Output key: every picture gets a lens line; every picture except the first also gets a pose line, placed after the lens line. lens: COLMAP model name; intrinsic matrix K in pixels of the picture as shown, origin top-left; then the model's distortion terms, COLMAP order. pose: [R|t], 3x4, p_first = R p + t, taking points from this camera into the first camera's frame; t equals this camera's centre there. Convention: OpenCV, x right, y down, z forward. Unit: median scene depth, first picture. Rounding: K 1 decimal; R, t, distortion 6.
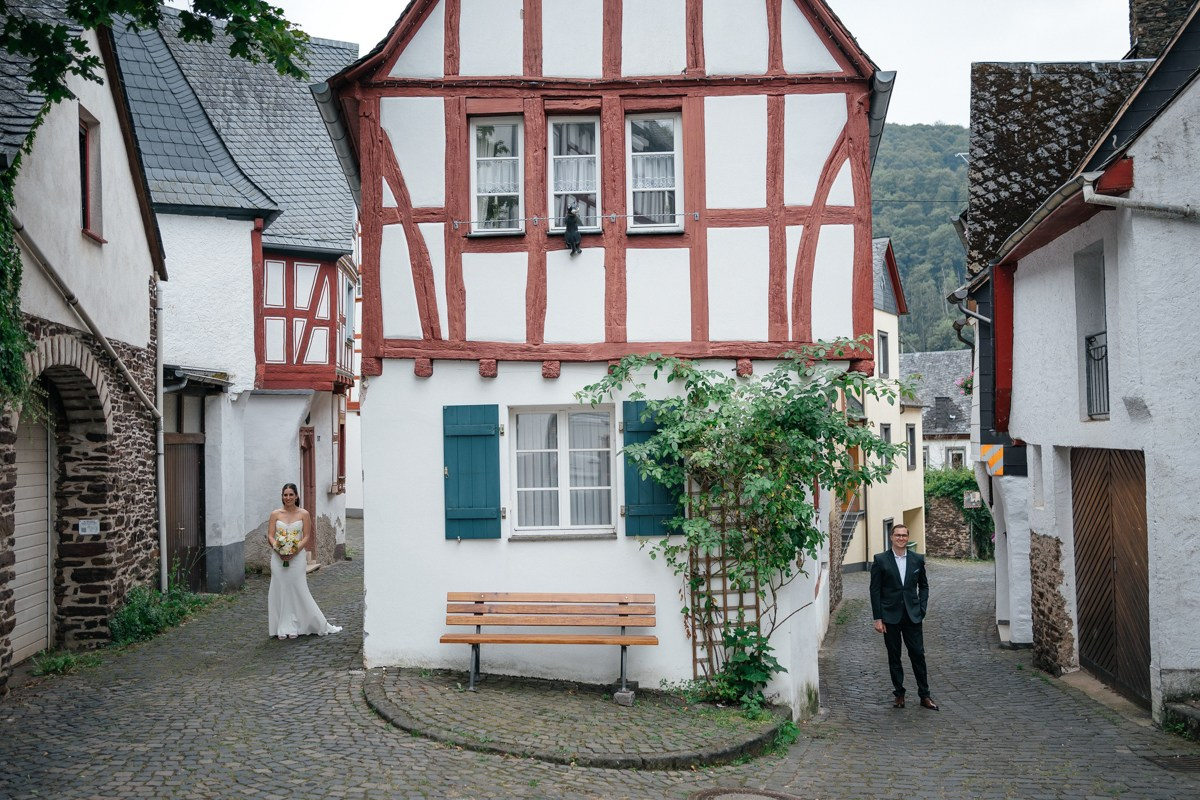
lens RADIAL K [[1169.0, 0, 545.6], [0, 1169.0, 433.5], [0, 0, 1]] dist [-0.019545, -0.000944]
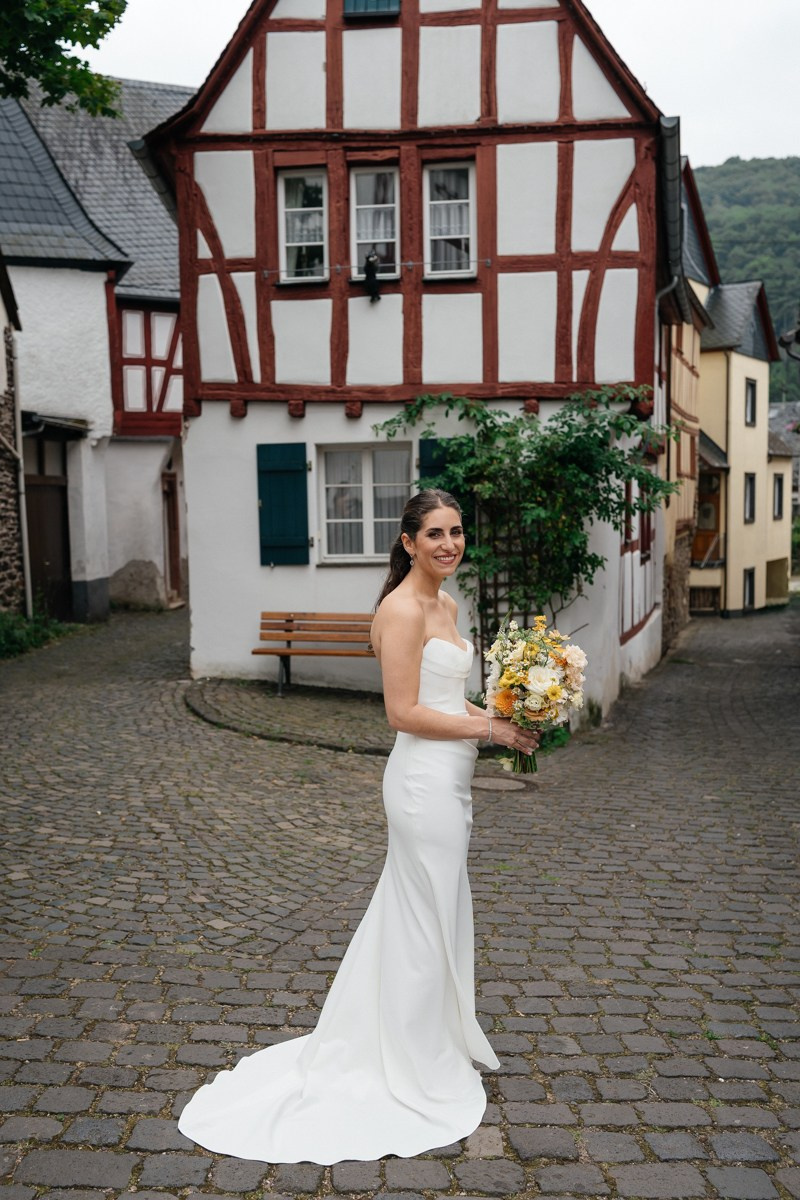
lens RADIAL K [[1169.0, 0, 356.7], [0, 1169.0, 658.4], [0, 0, 1]] dist [-0.019545, -0.000944]
pose [[0.997065, 0.011478, -0.075692, 0.092931], [-0.000546, 0.989739, 0.142884, 0.019271], [0.076555, -0.142424, 0.986841, -0.110022]]
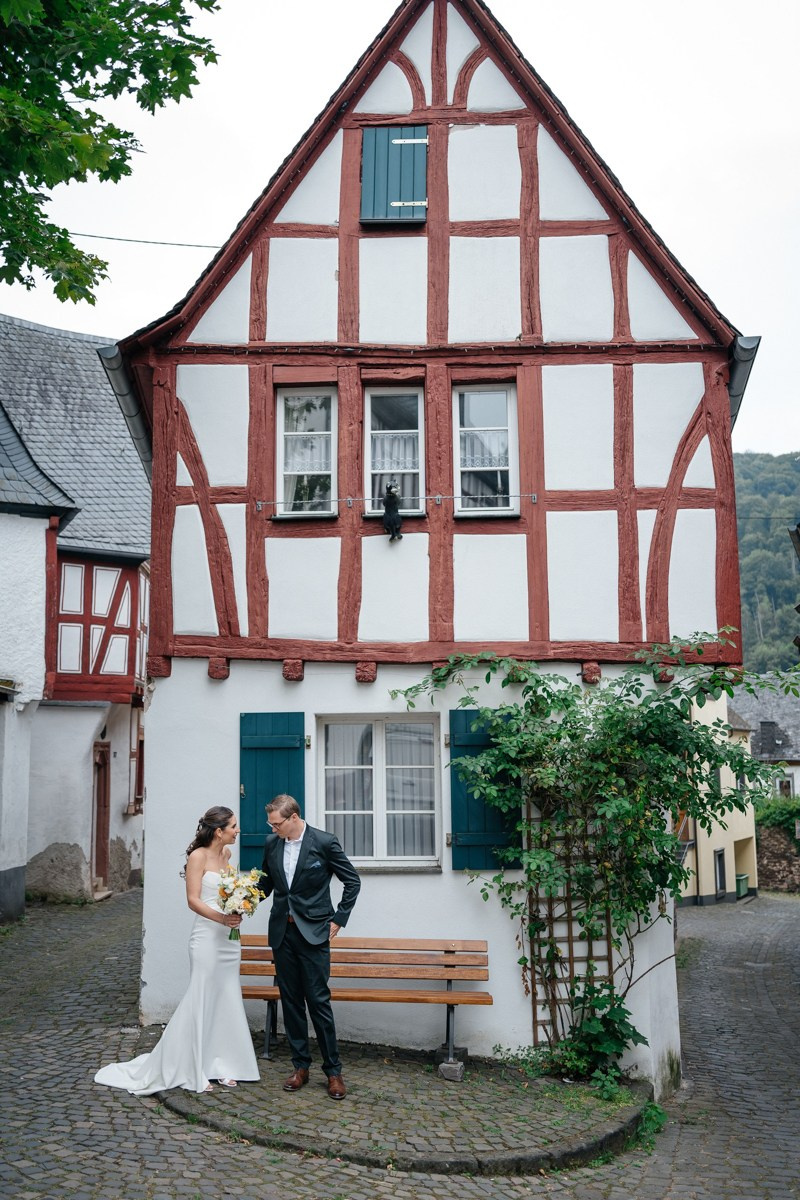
lens RADIAL K [[1152.2, 0, 336.1], [0, 1152.2, 618.9], [0, 0, 1]] dist [-0.019882, -0.002421]
pose [[0.999774, 0.010198, -0.018673, -0.001820], [-0.012348, 0.992830, -0.118896, 0.007663], [0.017327, 0.119100, 0.992731, 0.151291]]
